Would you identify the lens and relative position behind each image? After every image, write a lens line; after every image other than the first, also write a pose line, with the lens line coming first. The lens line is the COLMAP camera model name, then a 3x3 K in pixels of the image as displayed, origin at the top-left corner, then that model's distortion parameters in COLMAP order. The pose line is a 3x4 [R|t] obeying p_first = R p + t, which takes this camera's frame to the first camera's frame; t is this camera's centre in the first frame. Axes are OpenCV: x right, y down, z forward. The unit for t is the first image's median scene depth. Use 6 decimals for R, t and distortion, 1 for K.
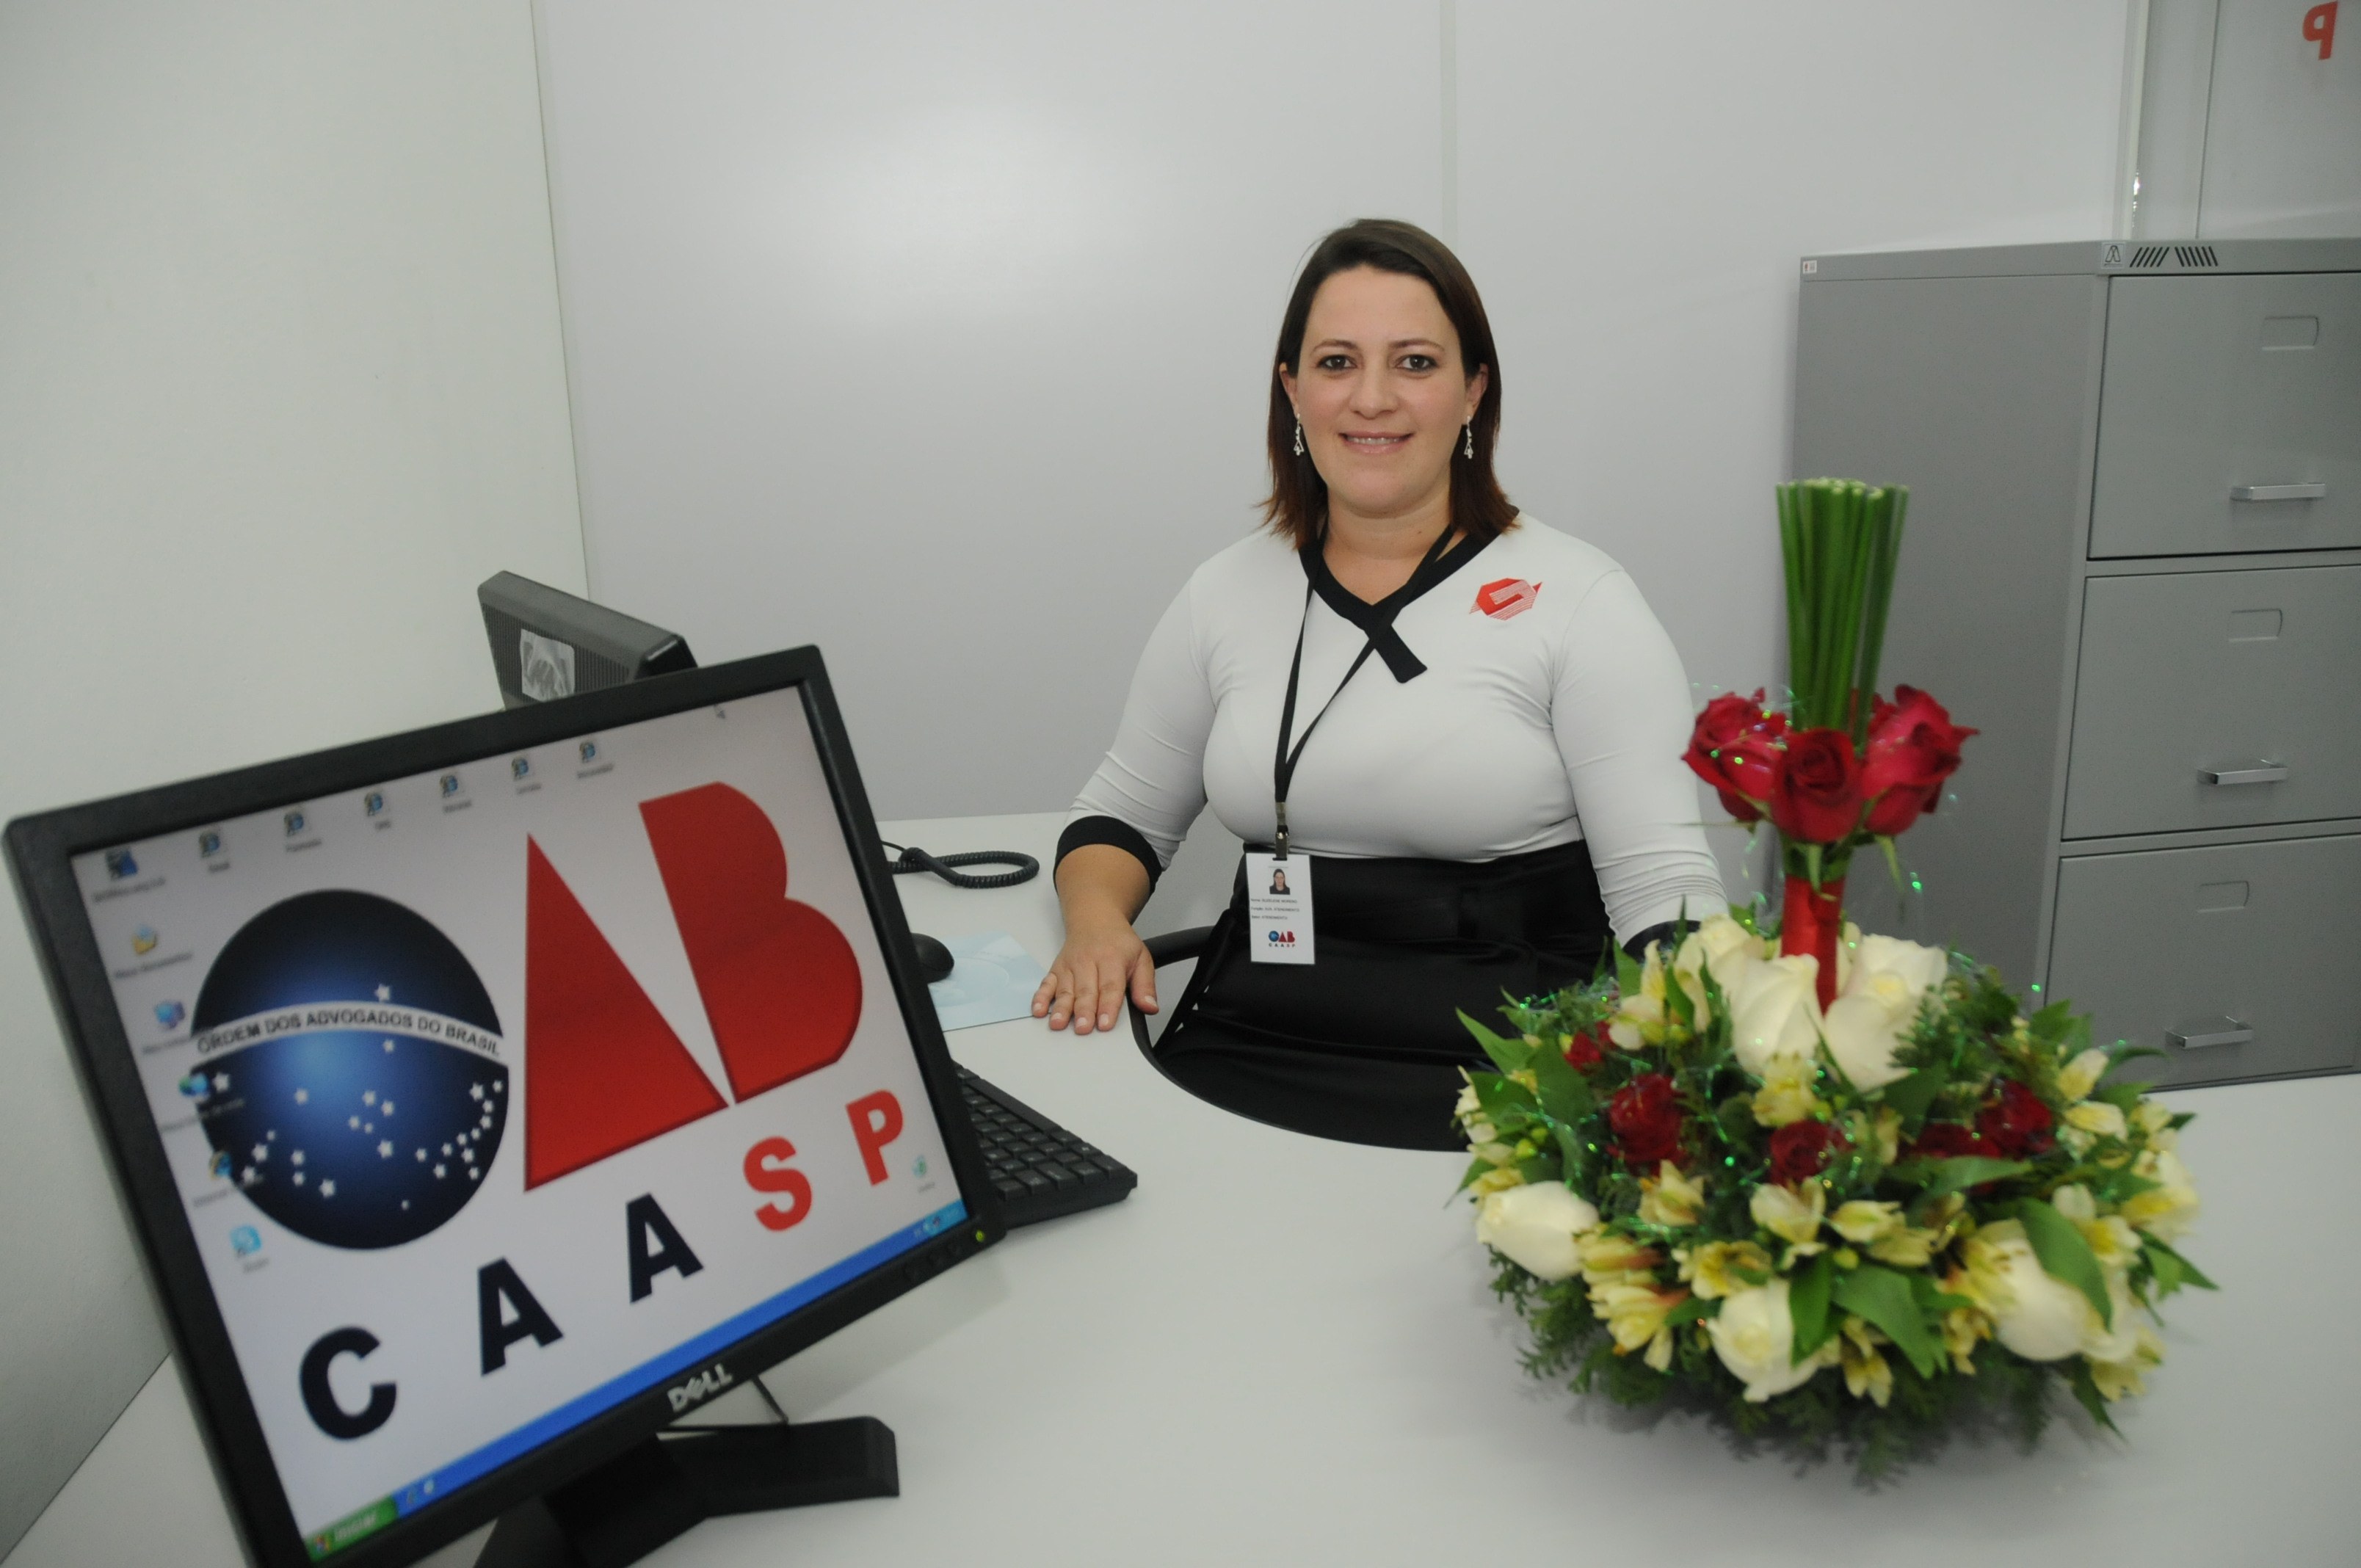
lens RADIAL K [[2008.9, 0, 1310.2], [0, 2008.9, 763.4], [0, 0, 1]] dist [-0.088132, 0.002135]
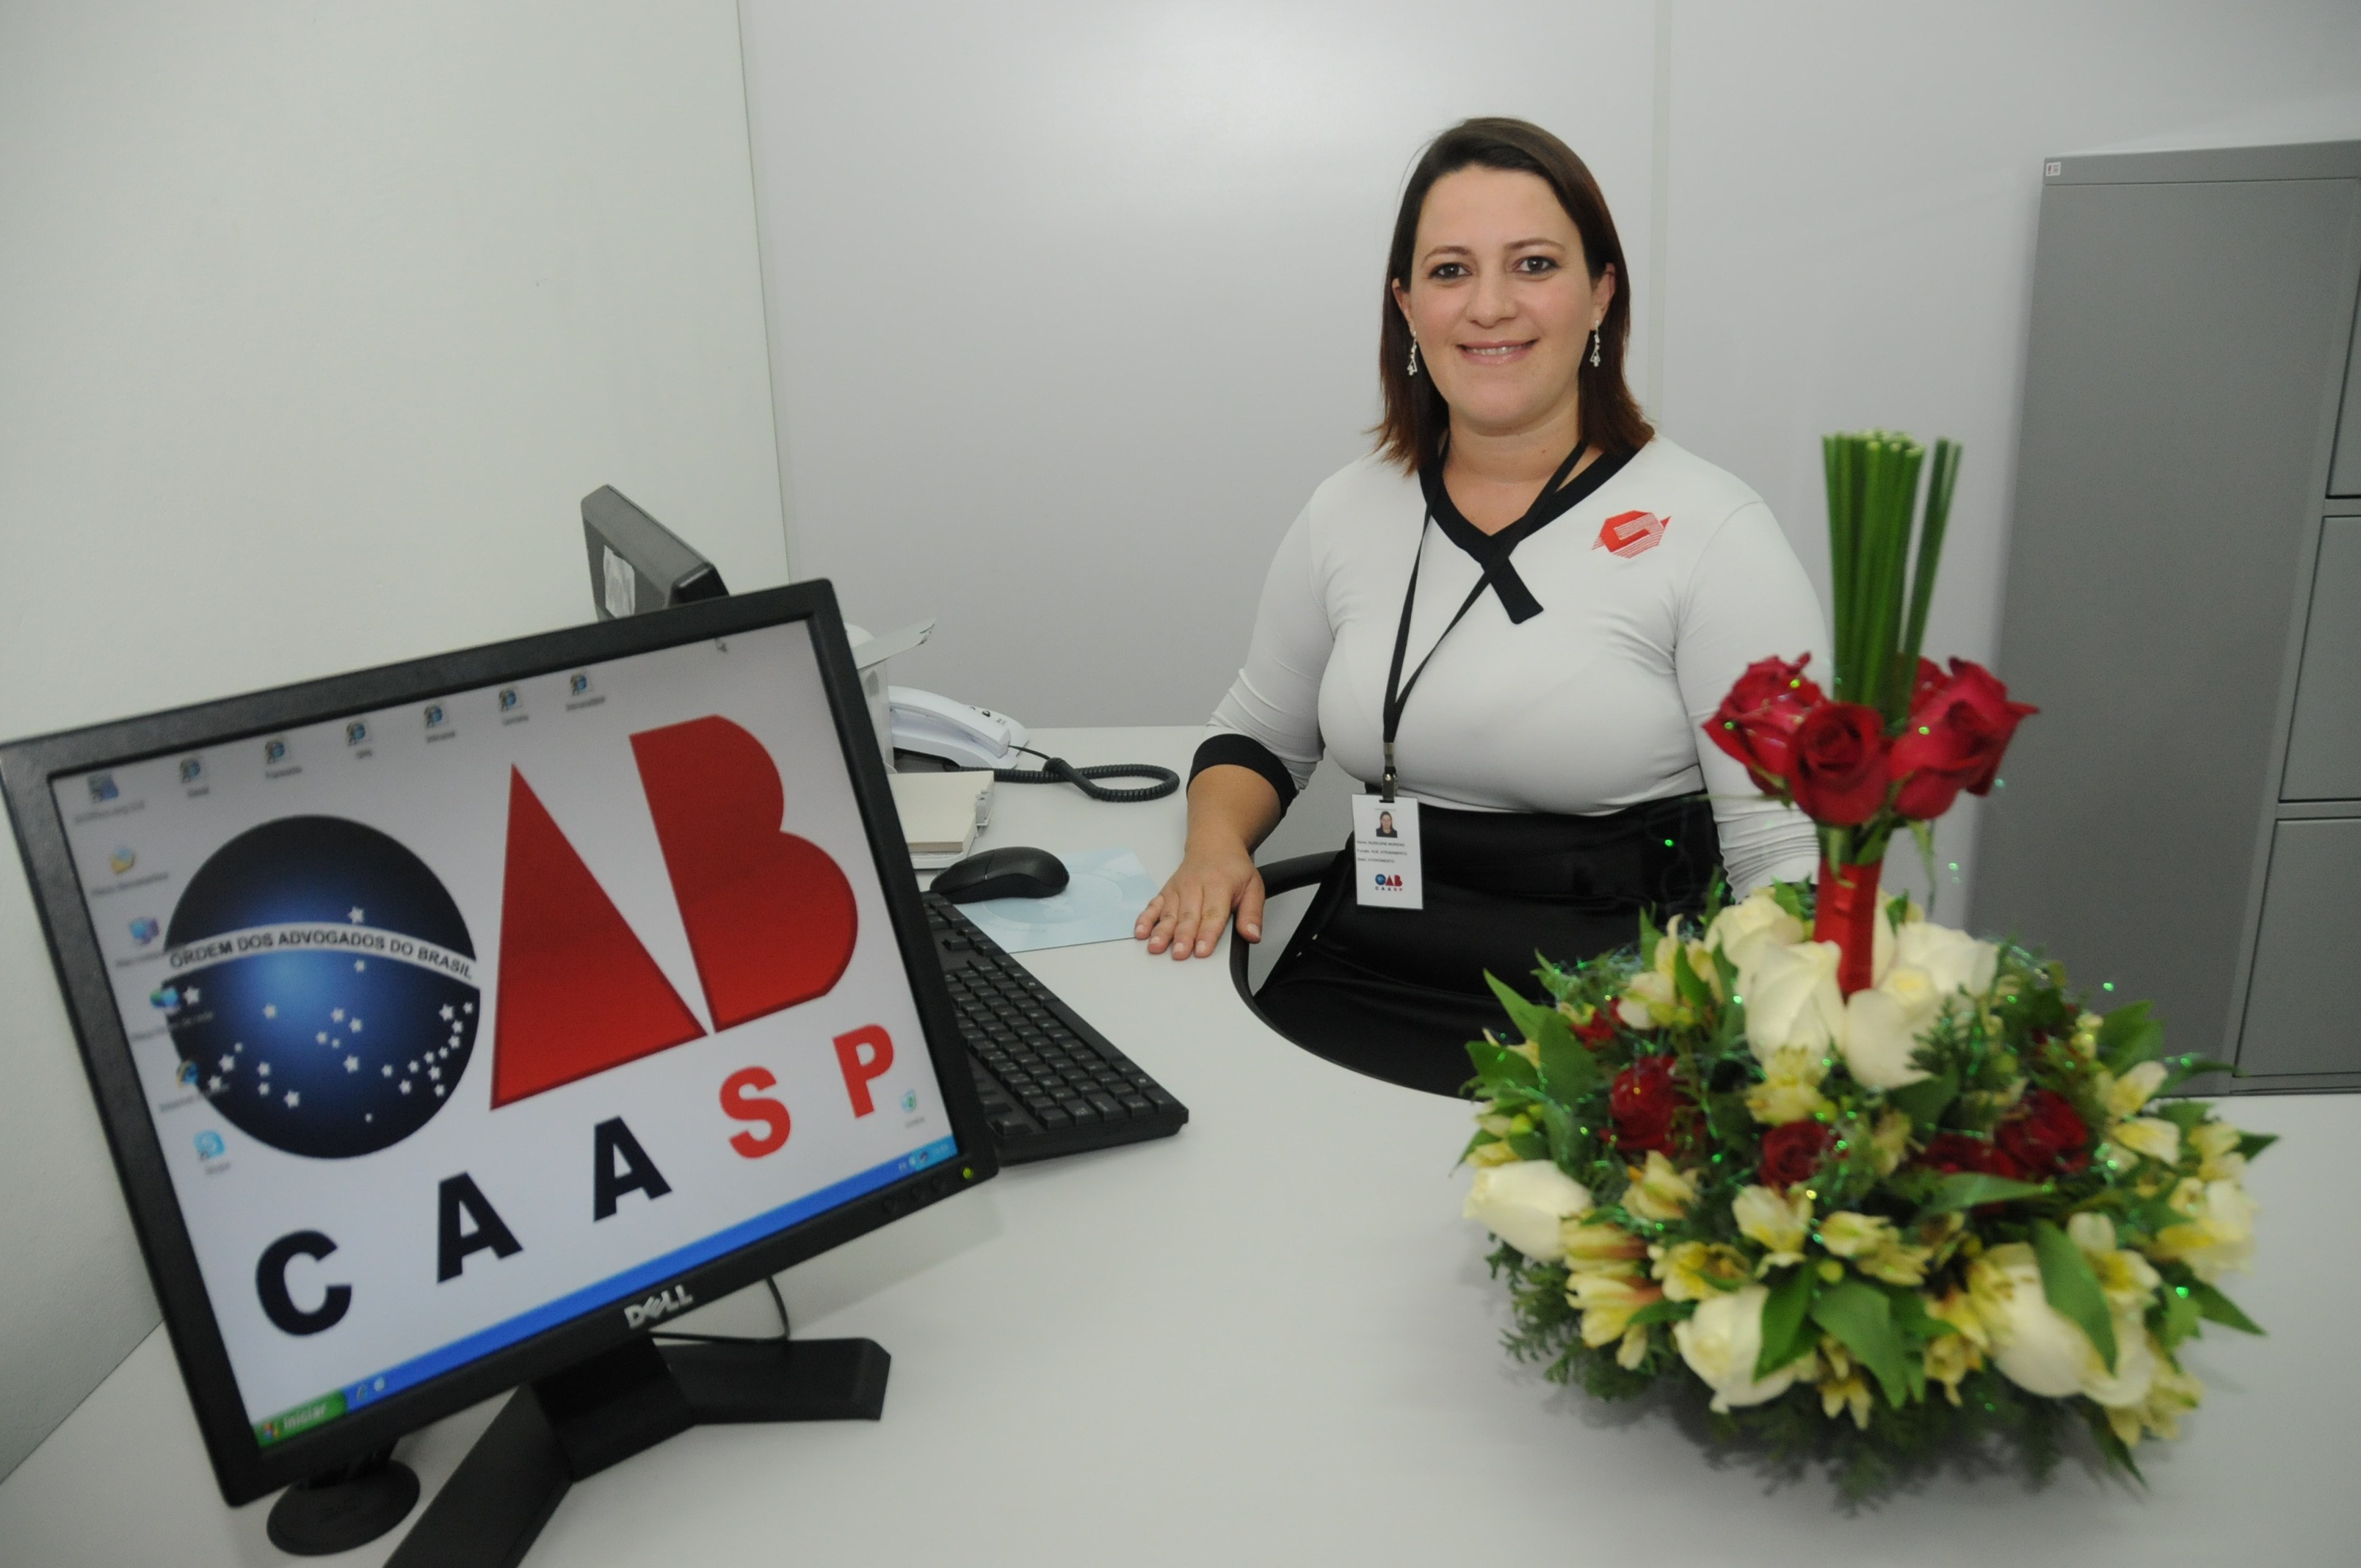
lens RADIAL K [[2035.4, 0, 1271.2], [0, 2035.4, 780.2], [0, 0, 1]] dist [-0.090360, 0.007167]
pose [[0.985431, 0.044284, -0.164212, 0.156396], [-0.033816, 0.997246, 0.066003, -0.036205], [0.166682, -0.059488, 0.984214, 0.034184]]
